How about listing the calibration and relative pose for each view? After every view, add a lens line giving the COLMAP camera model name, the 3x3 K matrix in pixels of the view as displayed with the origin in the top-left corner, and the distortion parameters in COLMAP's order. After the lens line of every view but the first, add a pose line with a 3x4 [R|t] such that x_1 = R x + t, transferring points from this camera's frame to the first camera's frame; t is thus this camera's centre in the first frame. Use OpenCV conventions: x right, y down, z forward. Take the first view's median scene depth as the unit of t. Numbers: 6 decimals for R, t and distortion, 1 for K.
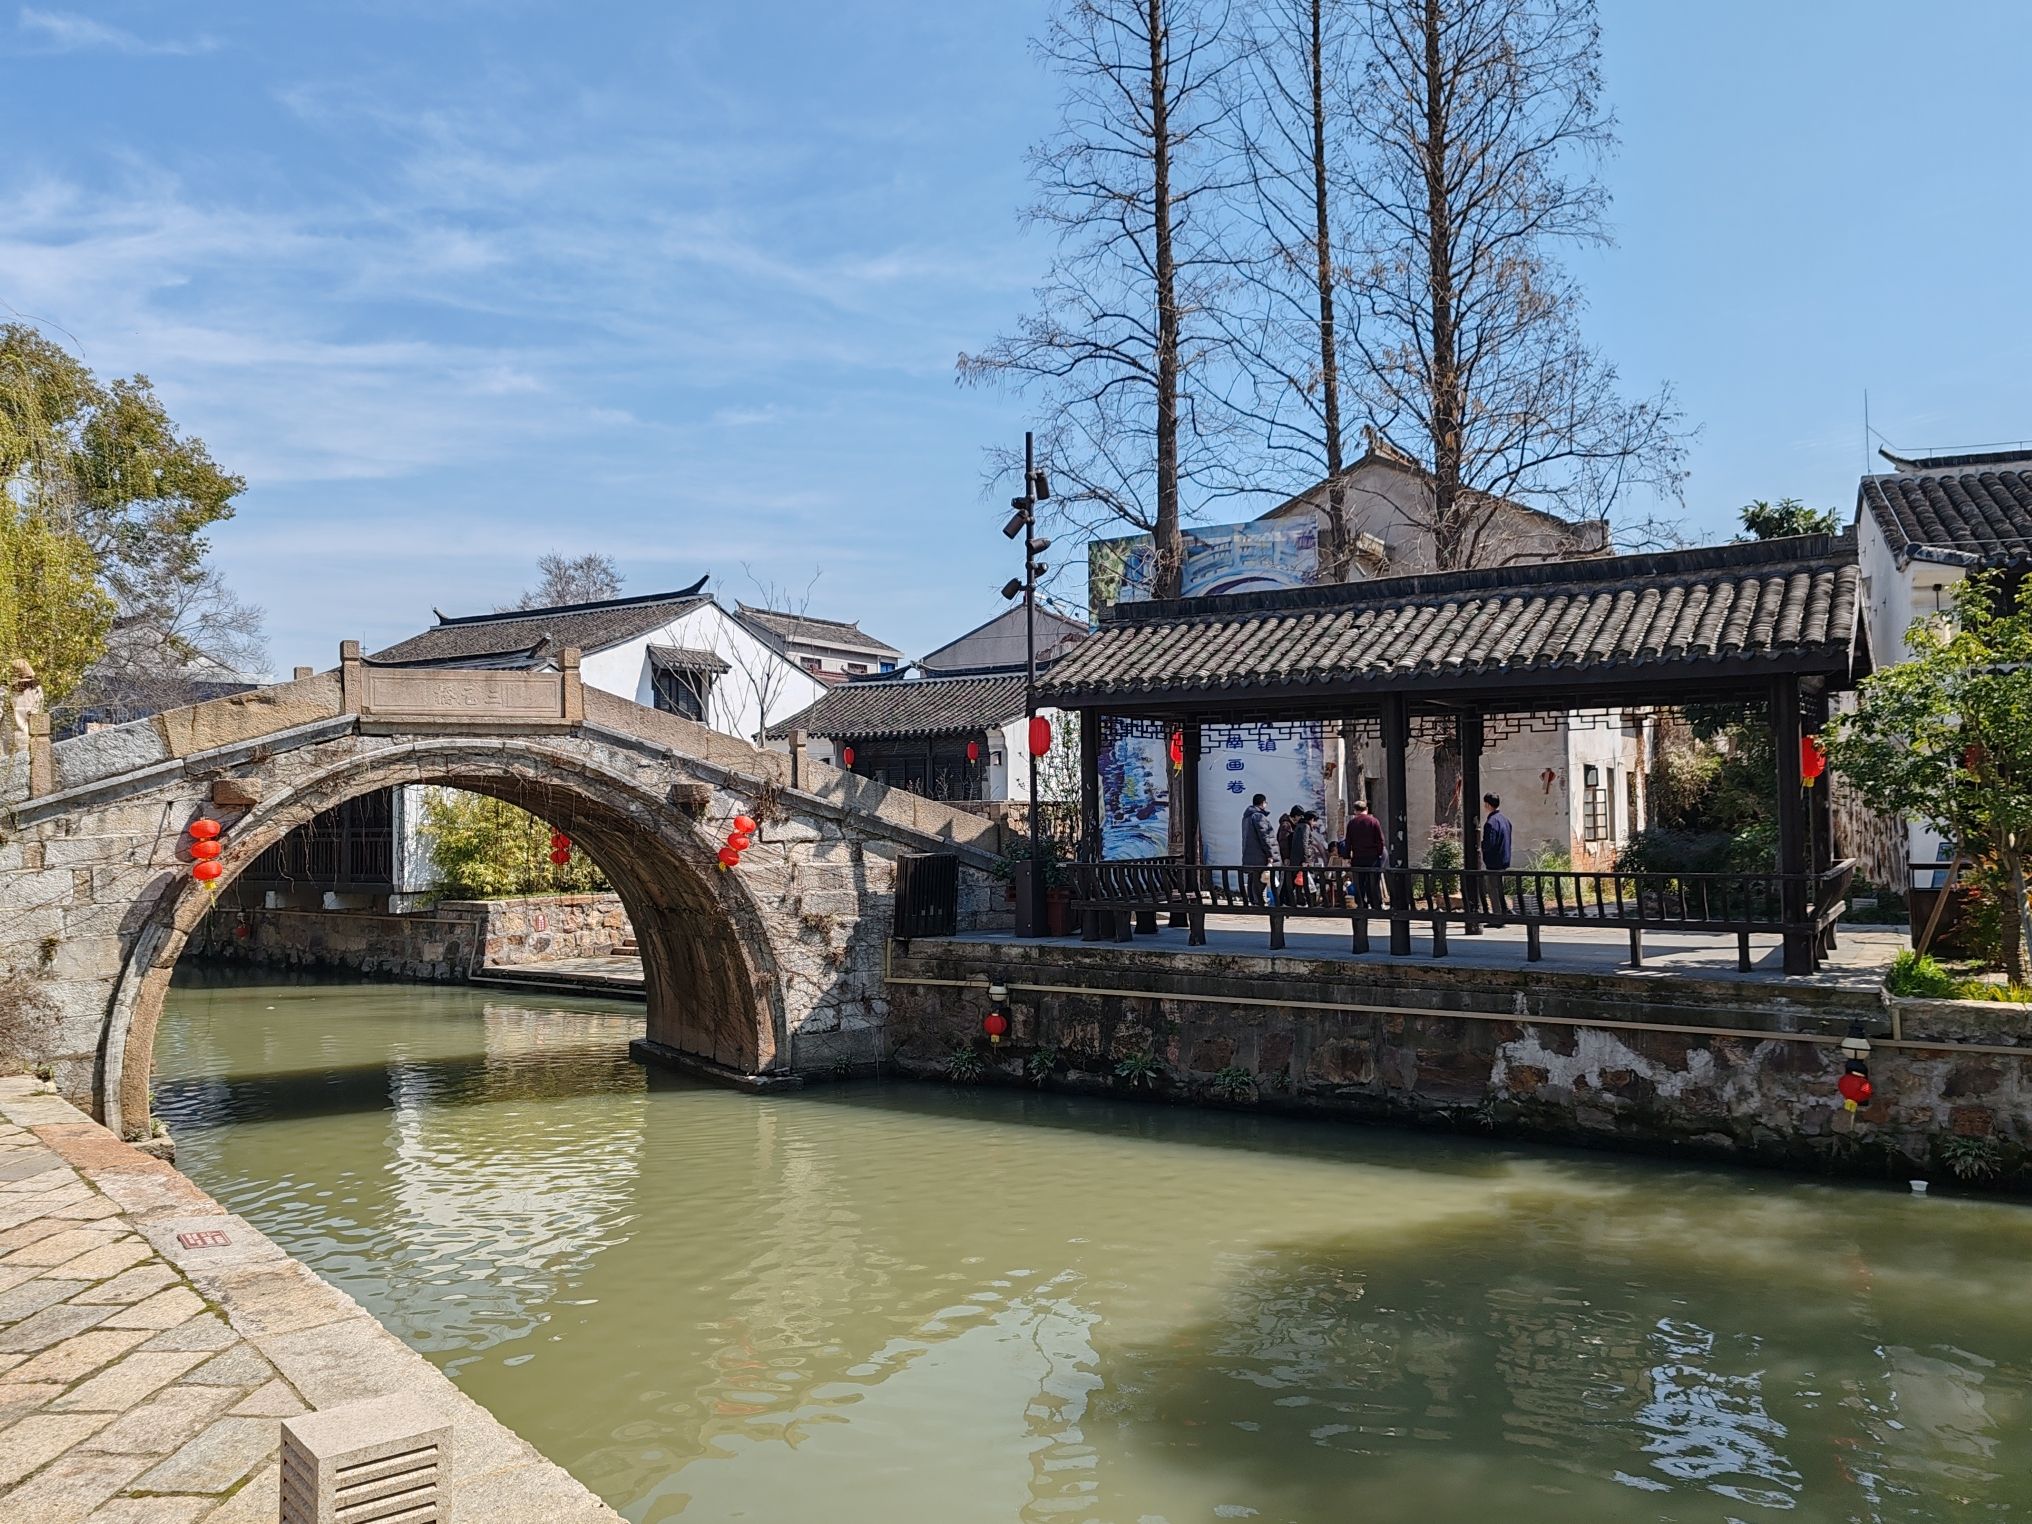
lens RADIAL K [[1614.9, 0, 1036.8], [0, 1614.9, 755.3], [0, 0, 1]] dist [0.043786, -0.007300]
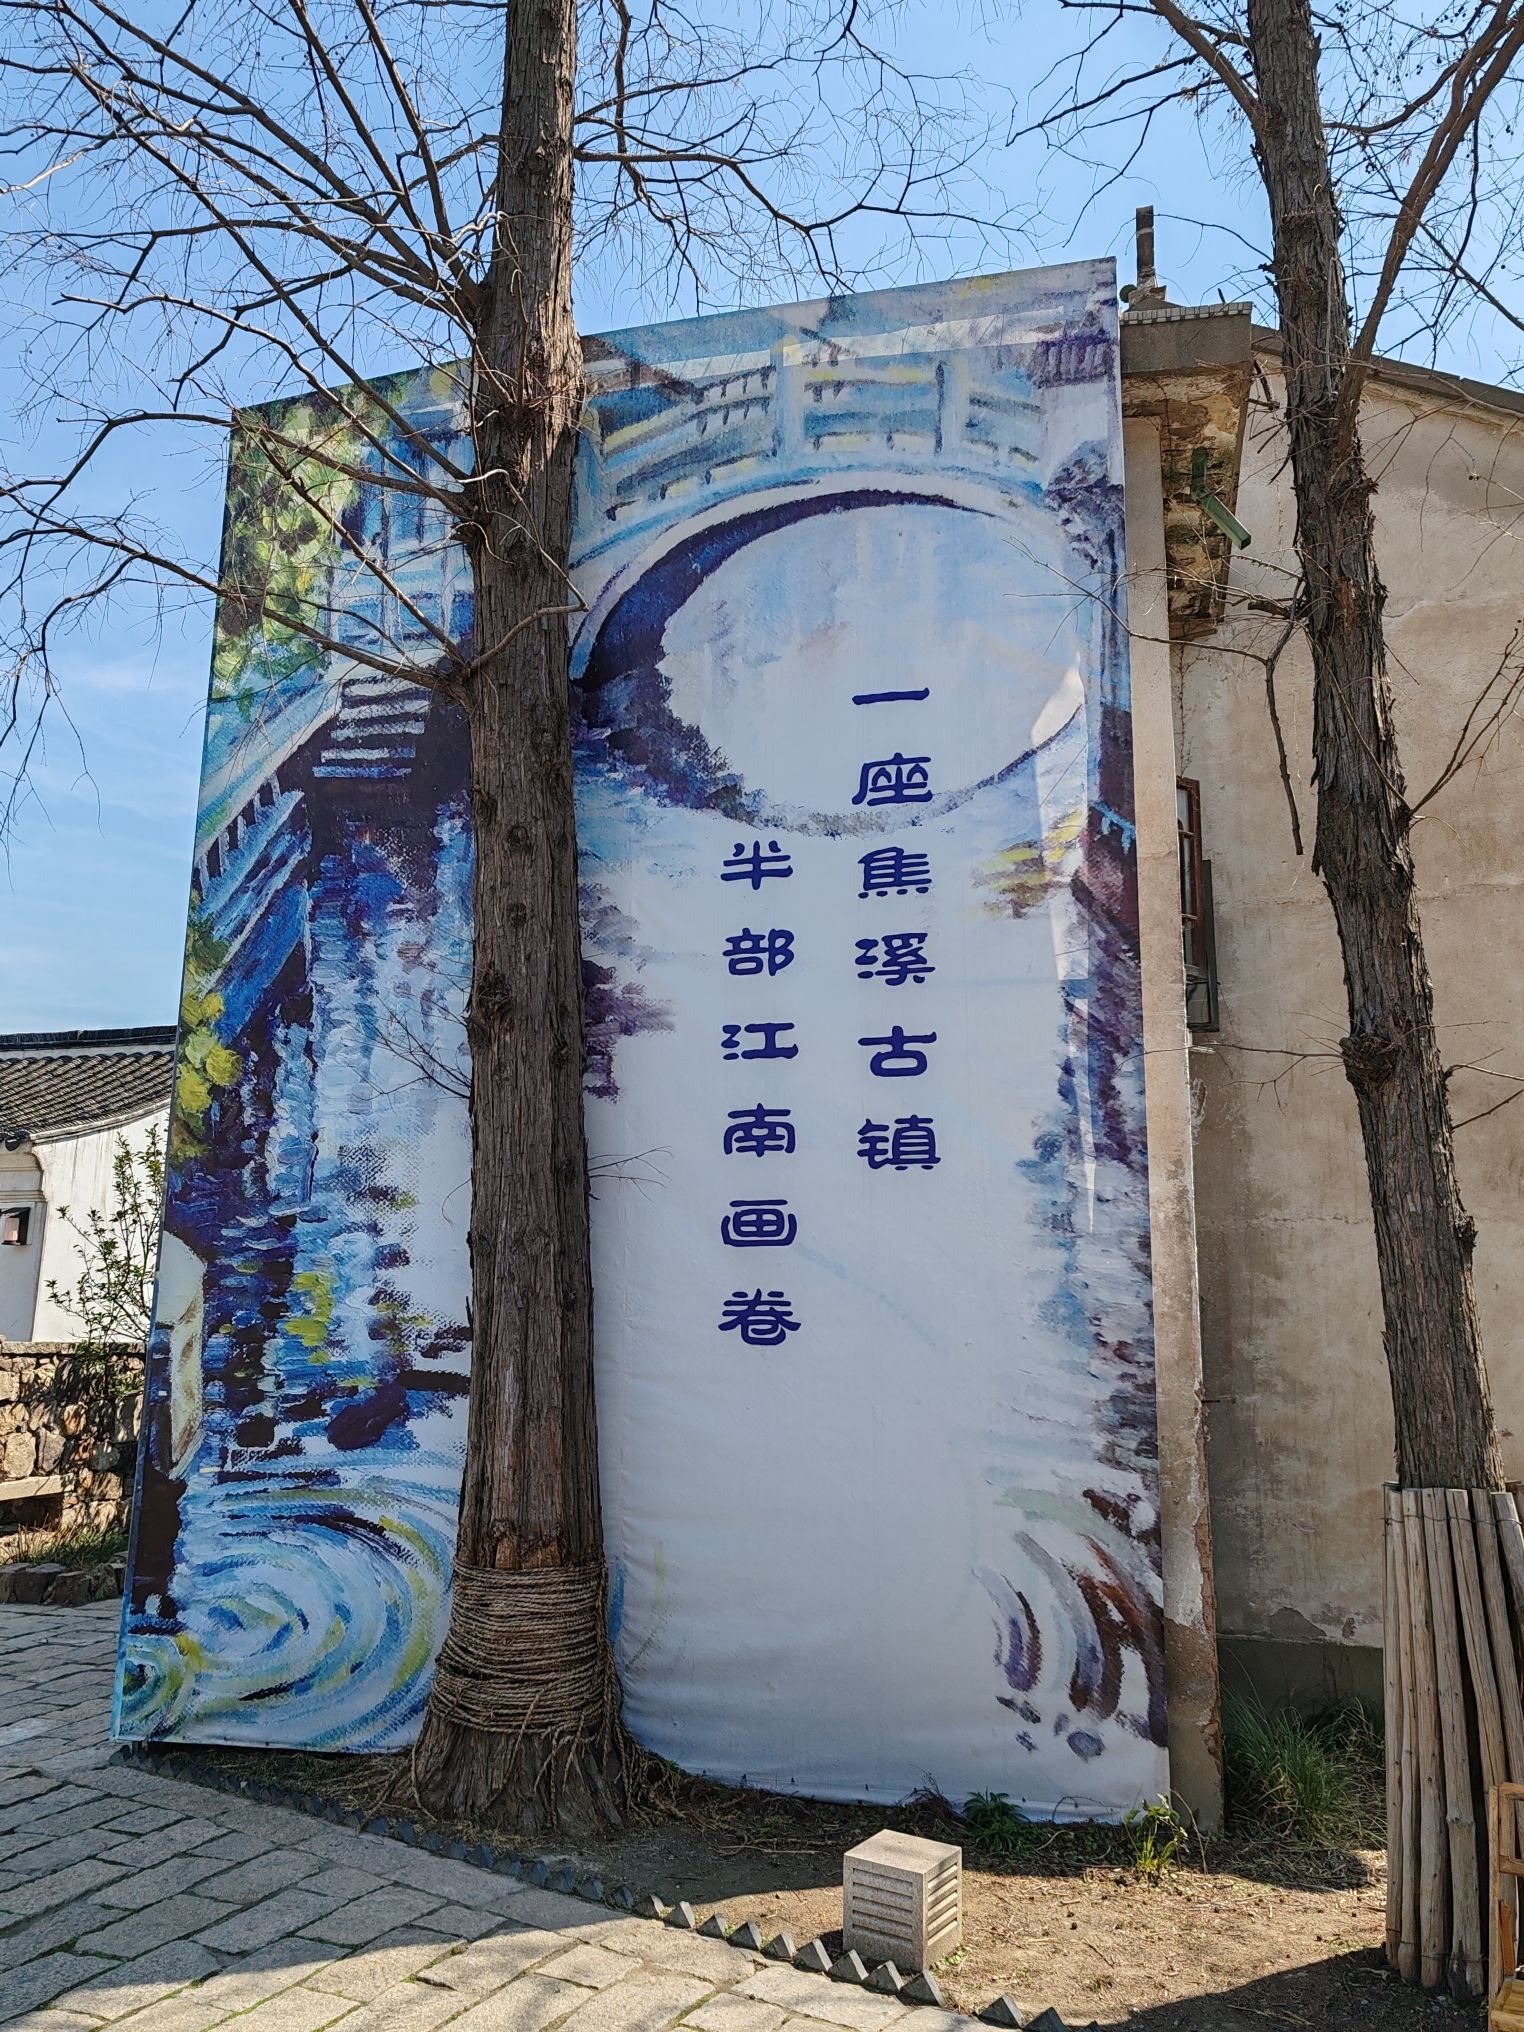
lens RADIAL K [[1614.9, 0, 770.2], [0, 1614.9, 1008.4], [0, 0, 1]] dist [0.043786, -0.007300]
pose [[0.963753, 0.076720, 0.255529, 0.061528], [-0.031408, 0.983728, -0.176897, 0.017273], [-0.264943, 0.162459, 0.950480, 0.781596]]
